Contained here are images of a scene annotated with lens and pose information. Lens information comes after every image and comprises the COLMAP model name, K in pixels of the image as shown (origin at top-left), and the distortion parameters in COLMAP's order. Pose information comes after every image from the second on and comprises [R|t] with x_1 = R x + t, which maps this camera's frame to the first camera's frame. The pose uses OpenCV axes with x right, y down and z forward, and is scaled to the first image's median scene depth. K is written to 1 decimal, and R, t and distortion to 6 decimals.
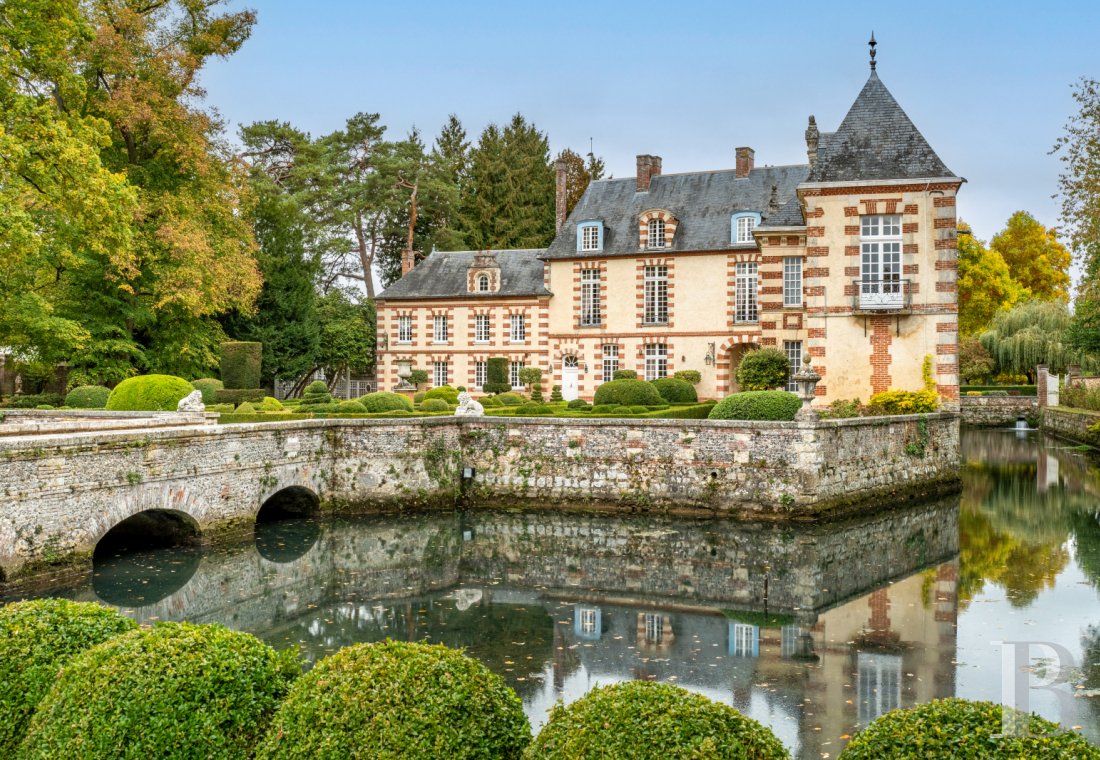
lens RADIAL K [[1198.3, 0, 549.7], [0, 1198.3, 408.7], [0, 0, 1]] dist [-0.003814, -0.000971]
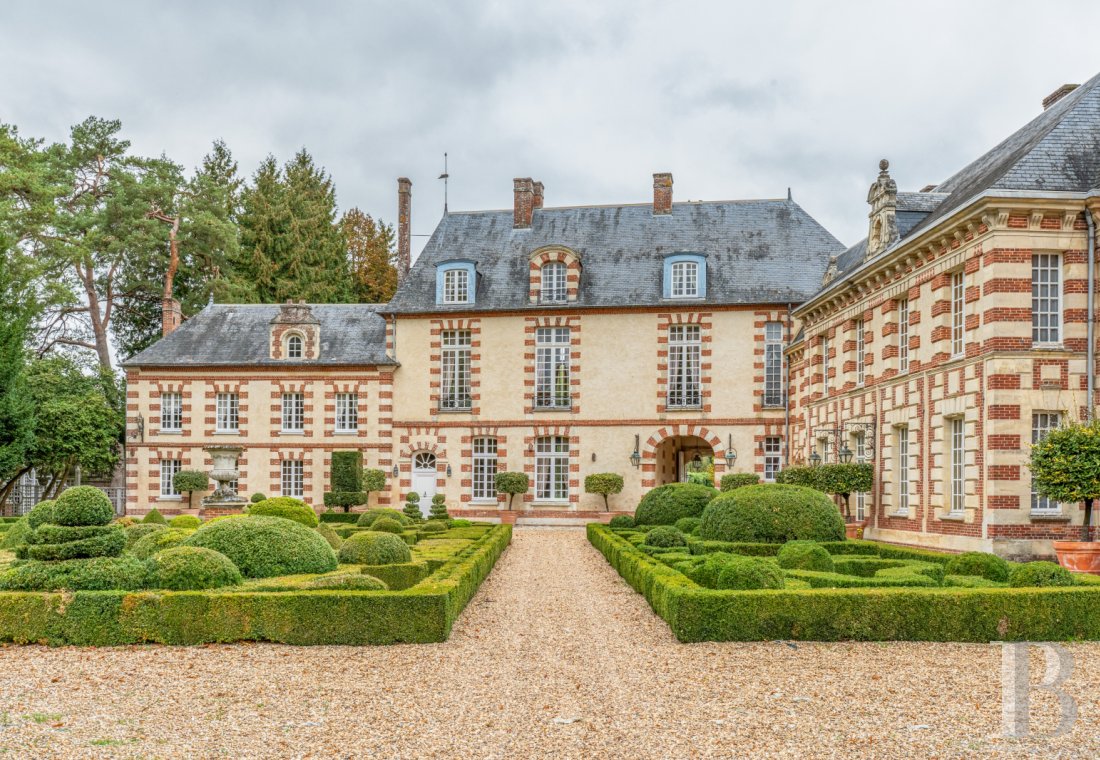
lens RADIAL K [[1063.6, 0, 550.5], [0, 1063.6, 487.4], [0, 0, 1]] dist [0.007690, -0.001165]
pose [[0.961587, 0.002089, 0.274494, -0.083259], [0.004620, 0.999706, -0.023792, -0.008286], [-0.274463, 0.024146, 0.961294, 0.378359]]
